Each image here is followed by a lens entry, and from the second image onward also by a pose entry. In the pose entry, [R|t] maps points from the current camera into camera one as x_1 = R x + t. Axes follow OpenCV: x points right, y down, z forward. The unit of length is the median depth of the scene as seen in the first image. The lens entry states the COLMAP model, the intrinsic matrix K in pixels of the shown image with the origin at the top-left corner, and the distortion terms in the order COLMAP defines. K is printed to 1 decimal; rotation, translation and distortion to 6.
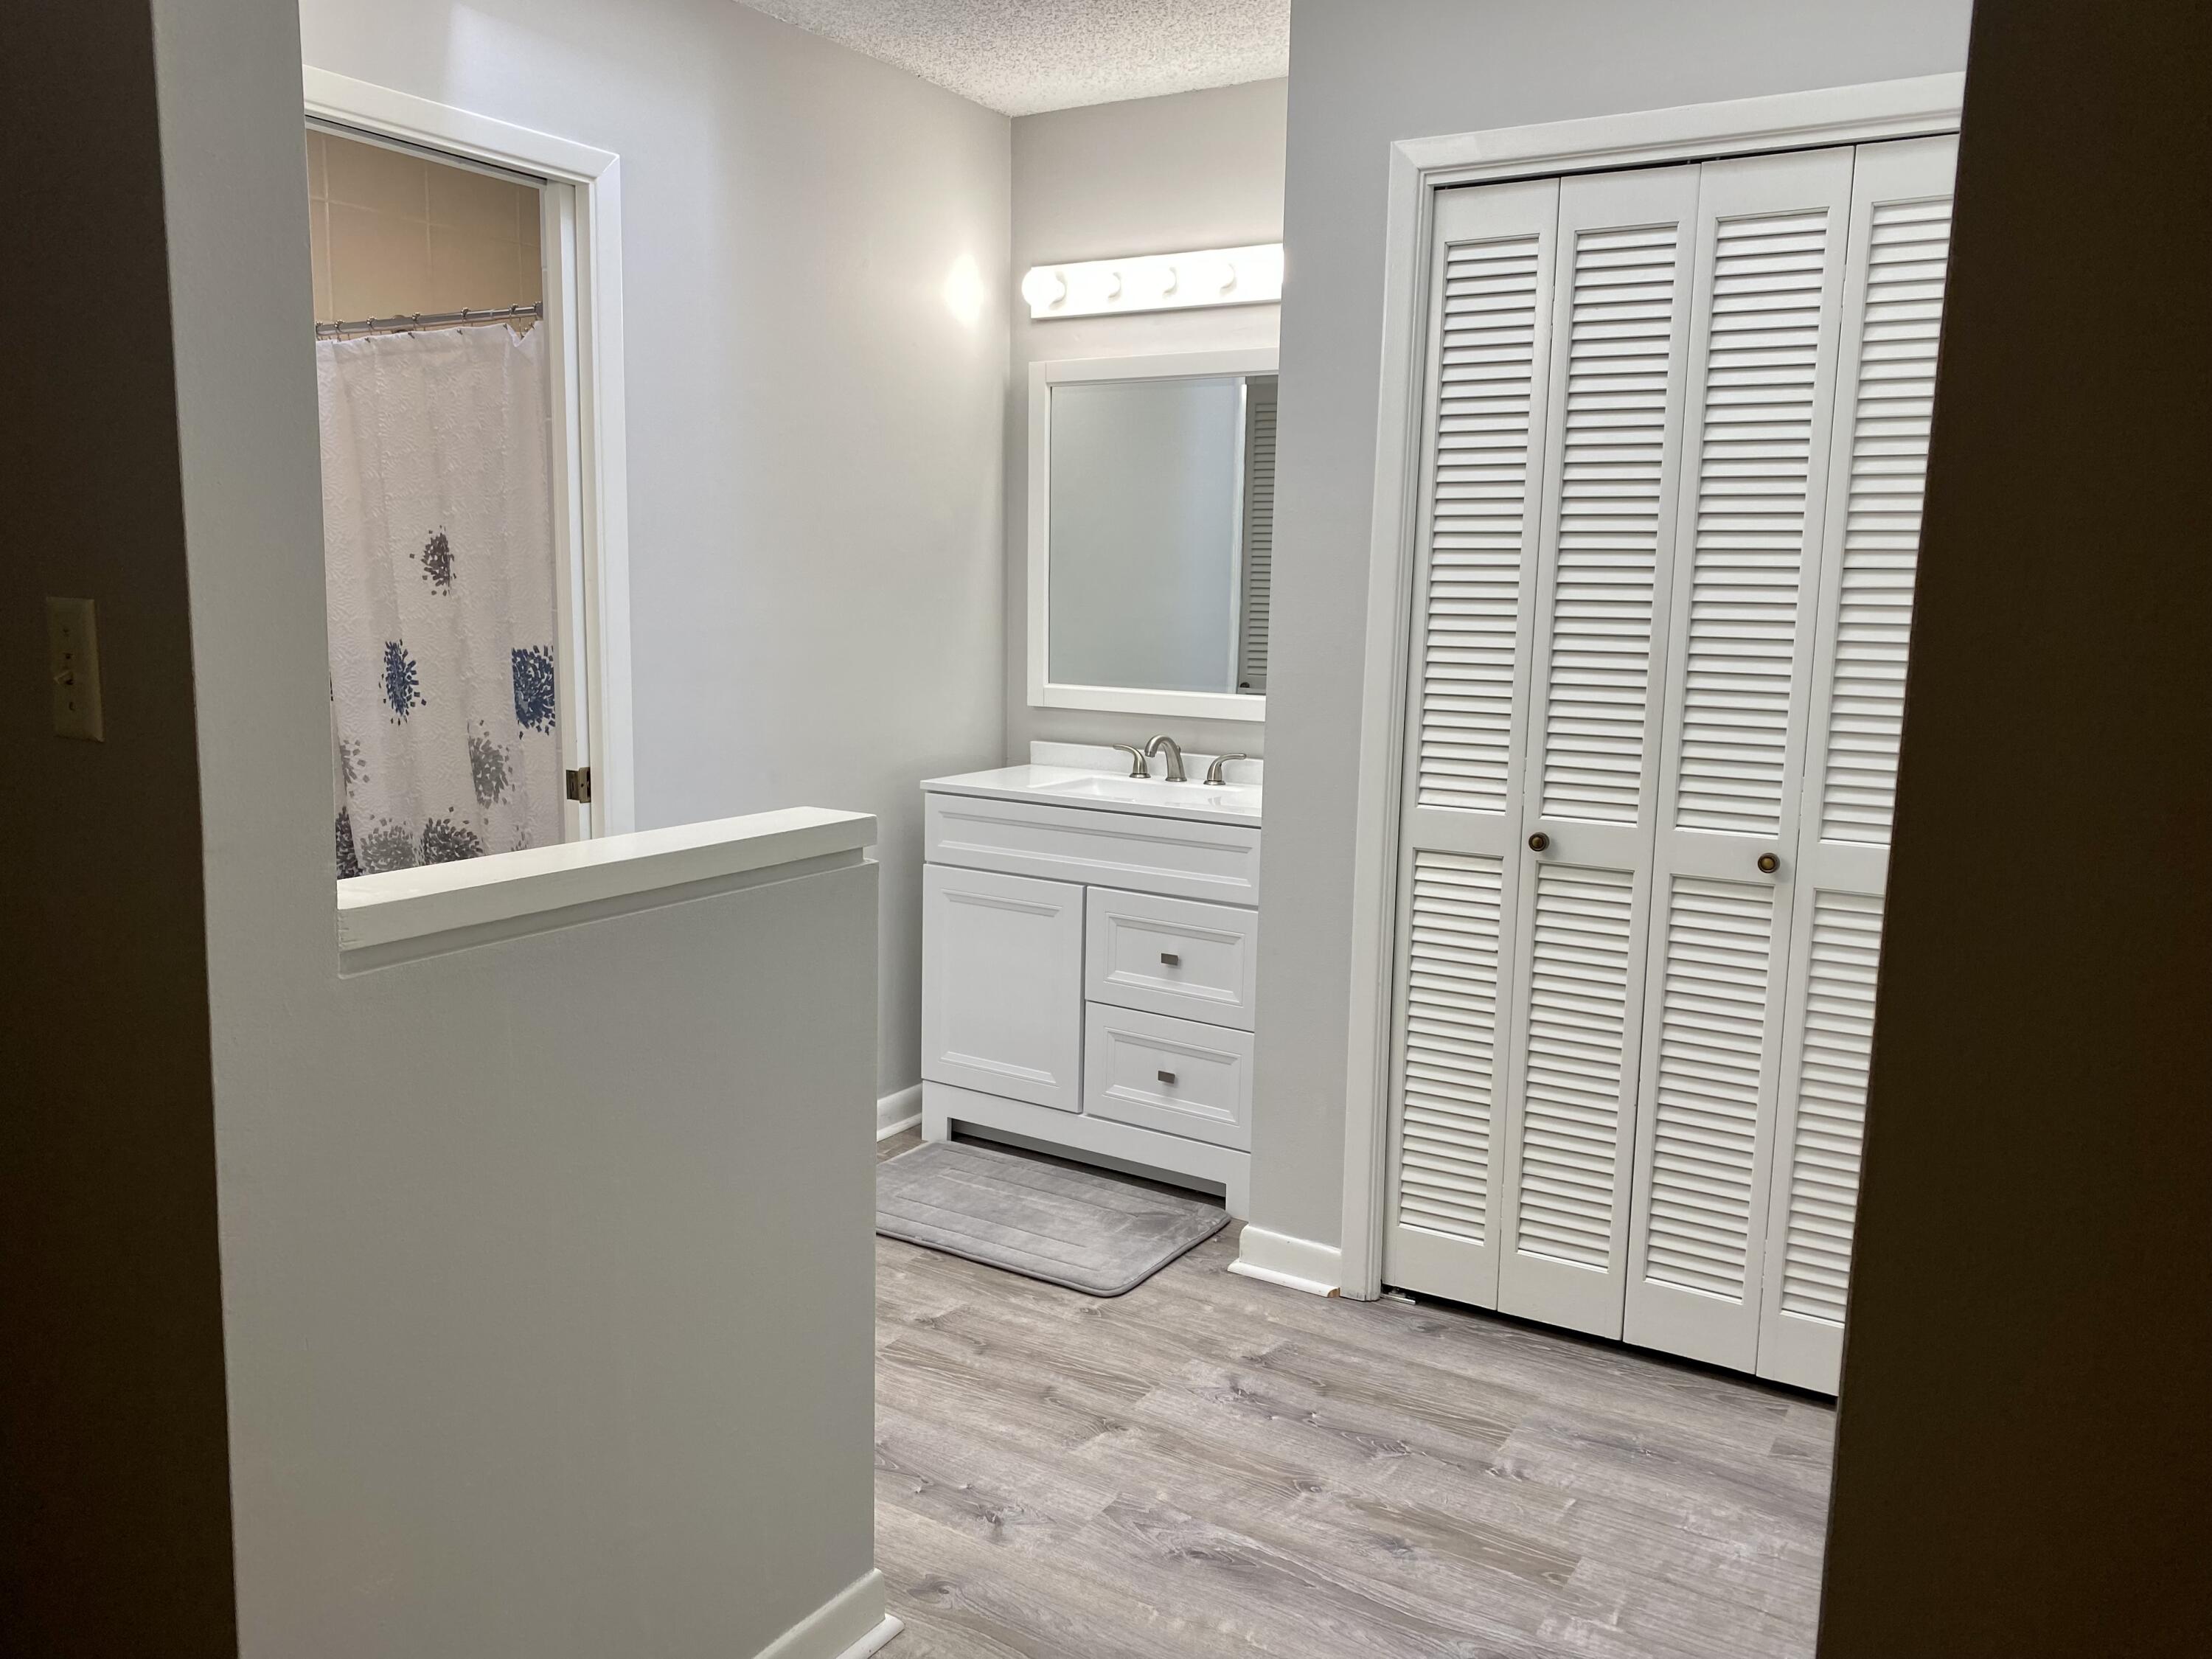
lens RADIAL K [[1647.3, 0, 1102.2], [0, 1647.3, 837.9], [0, 0, 1]] dist [0.096178, -0.271941]
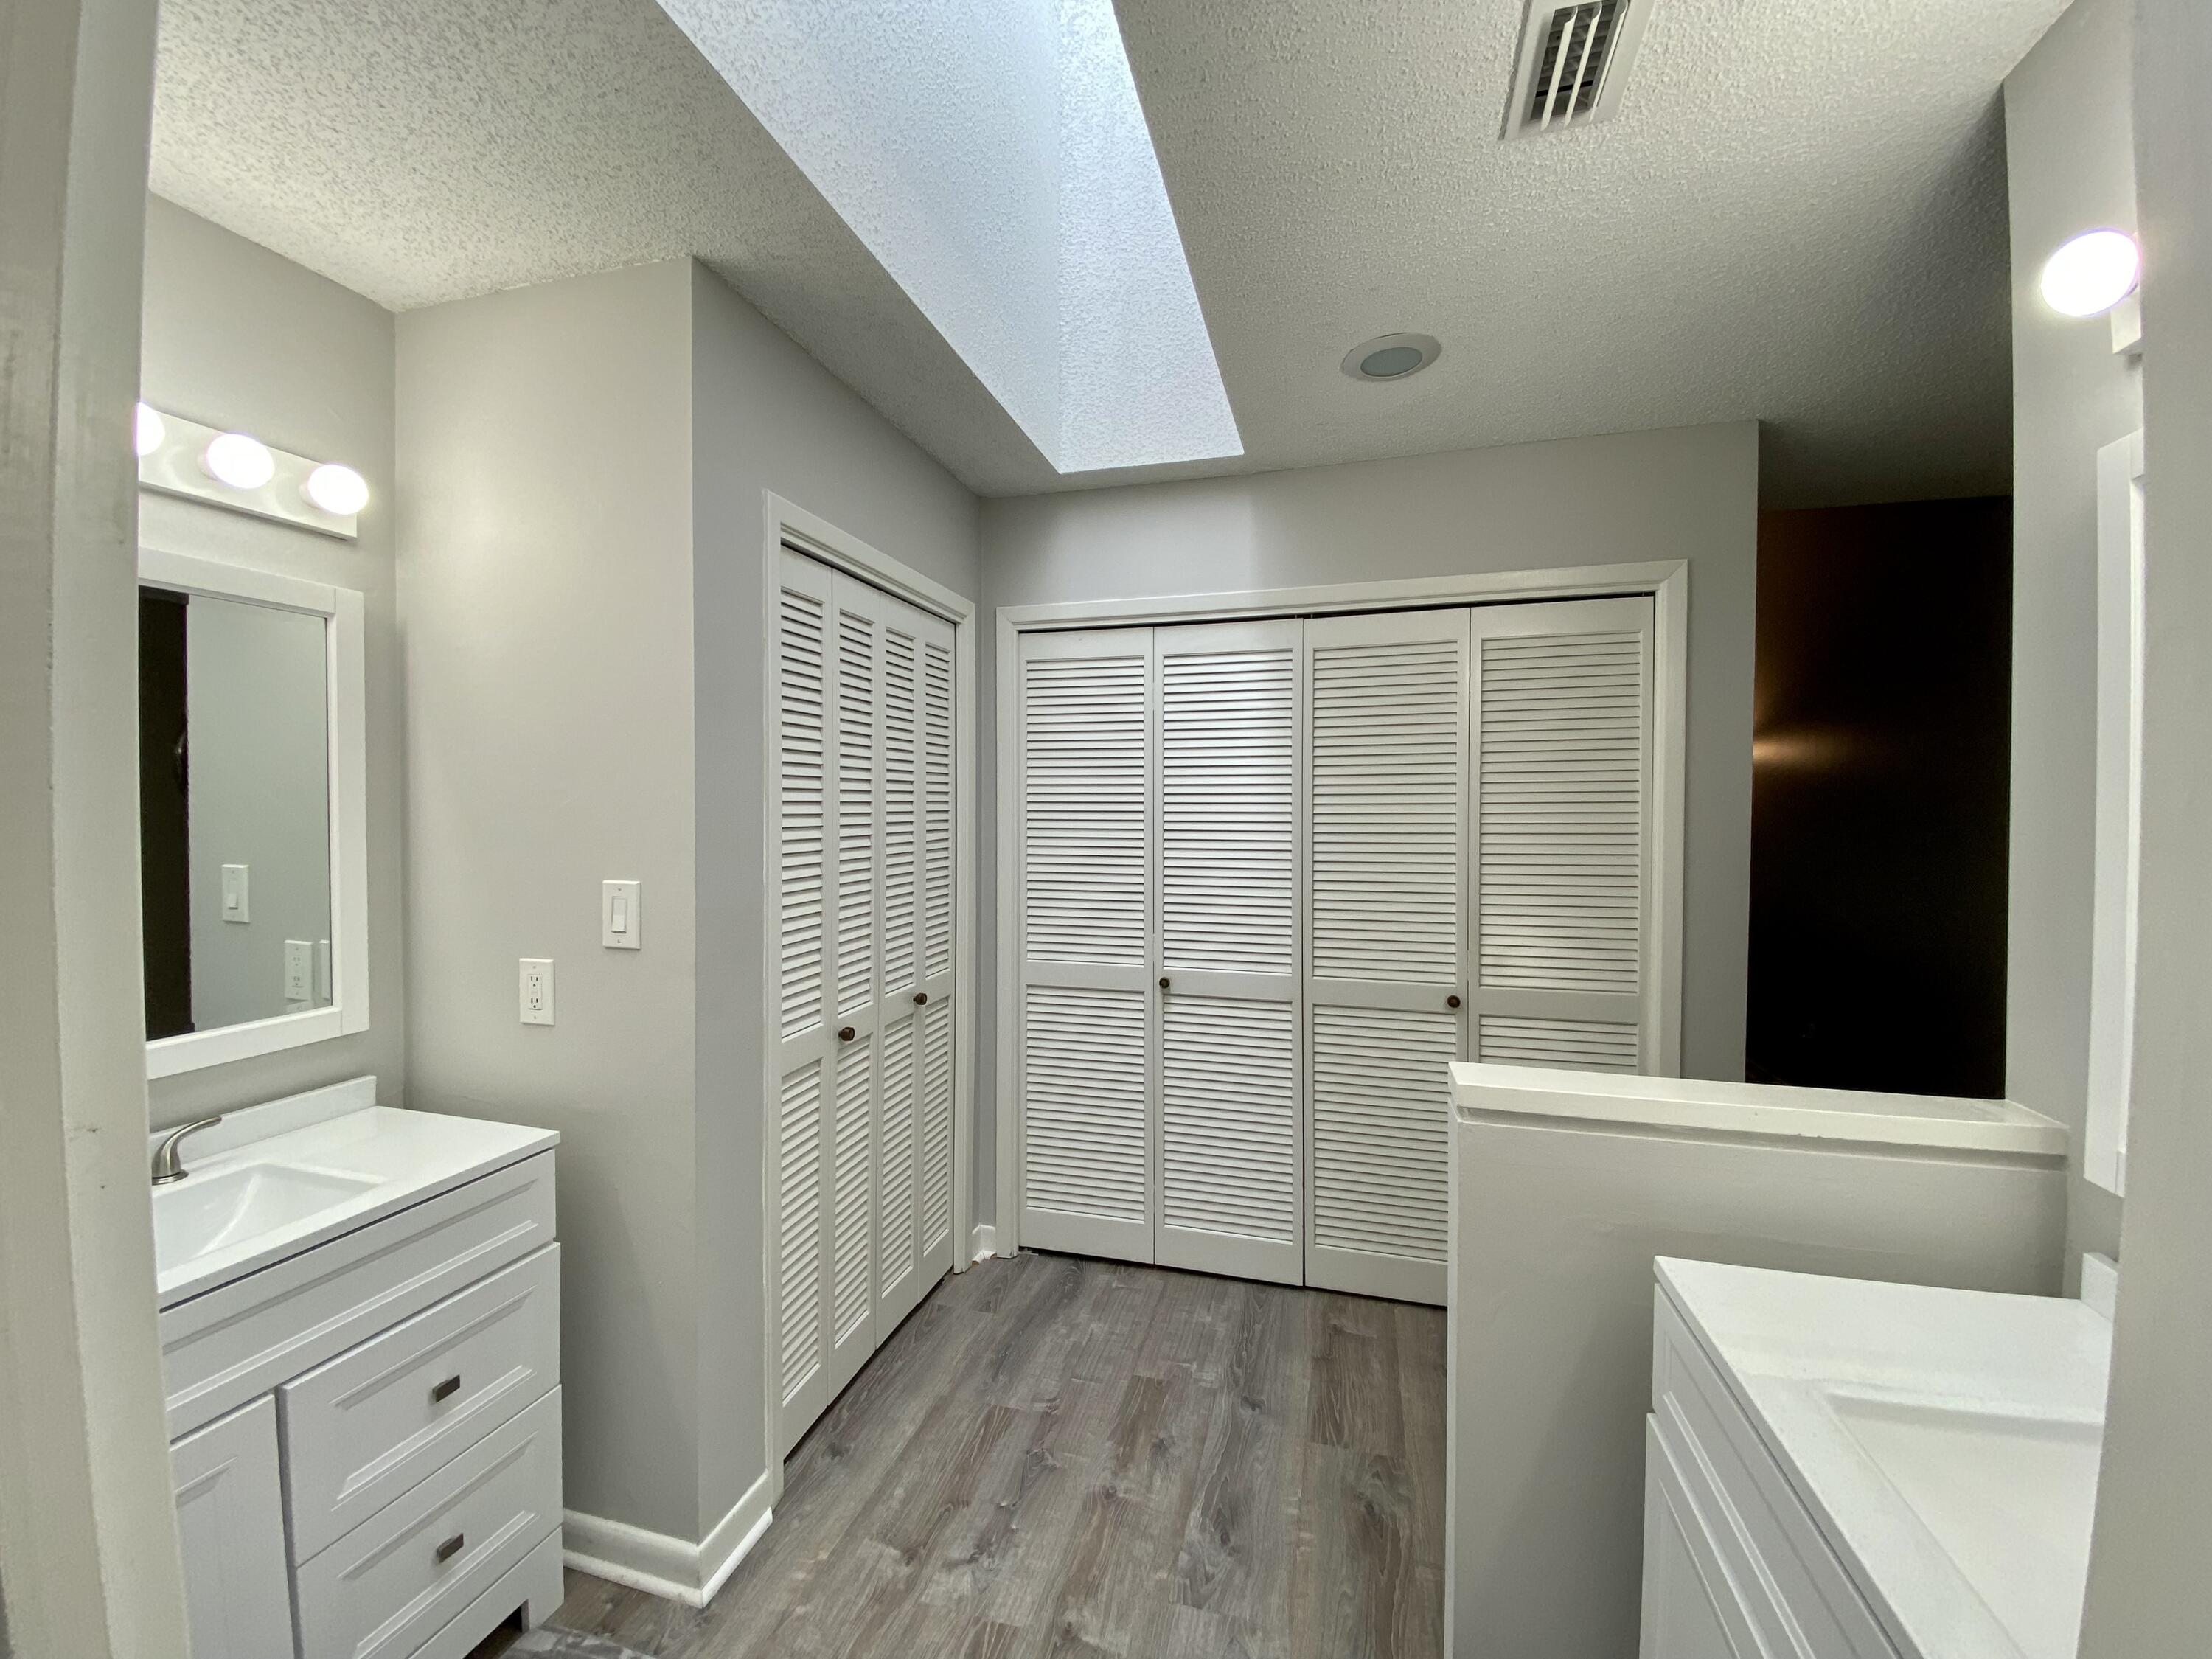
lens RADIAL K [[878.8, 0, 1106.0], [0, 878.8, 829.5], [0, 0, 1]] dist [0.039547, -0.028965]
pose [[-0.271511, -0.047185, 0.961278, -0.391101], [0.136020, 0.986891, 0.086861, -0.158893], [-0.952775, 0.154337, -0.261534, 0.754606]]
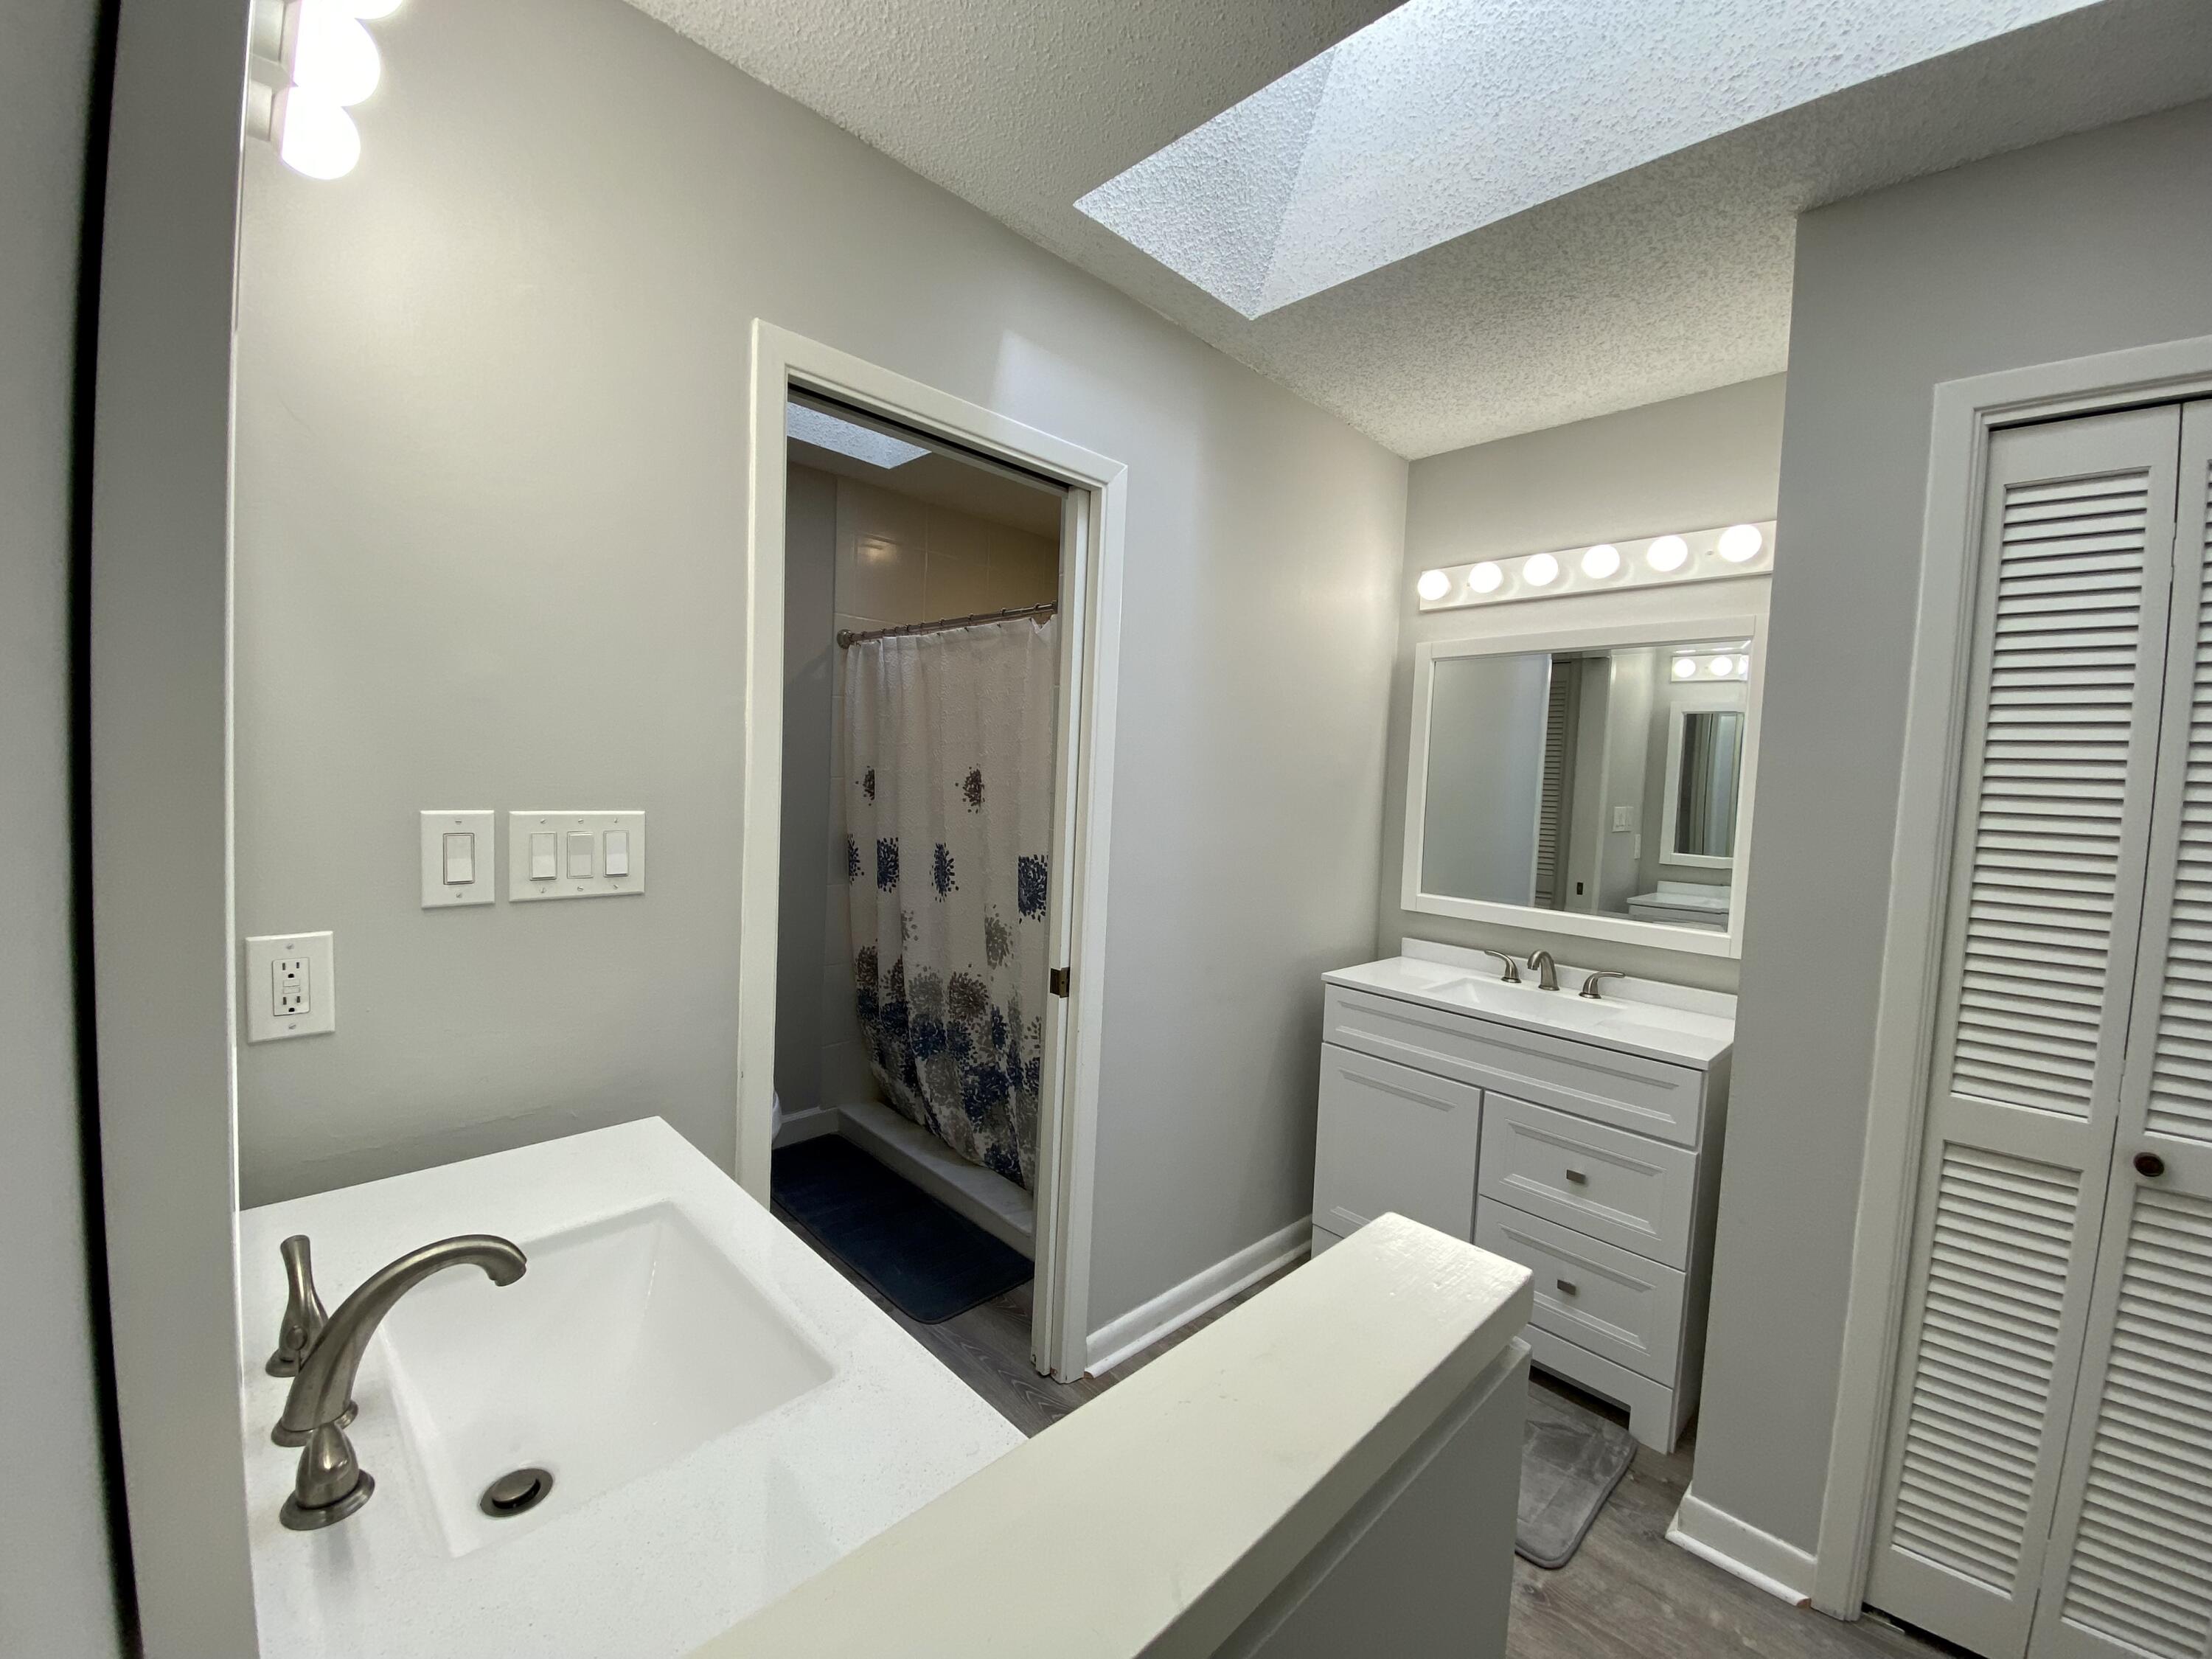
lens RADIAL K [[878.8, 0, 1106.0], [0, 878.8, 829.5], [0, 0, 1]] dist [0.039547, -0.028965]
pose [[0.968058, 0.036087, -0.248116, -0.113025], [-0.061771, 0.993412, -0.096524, -0.071126], [0.242998, 0.108767, 0.963910, 0.333746]]
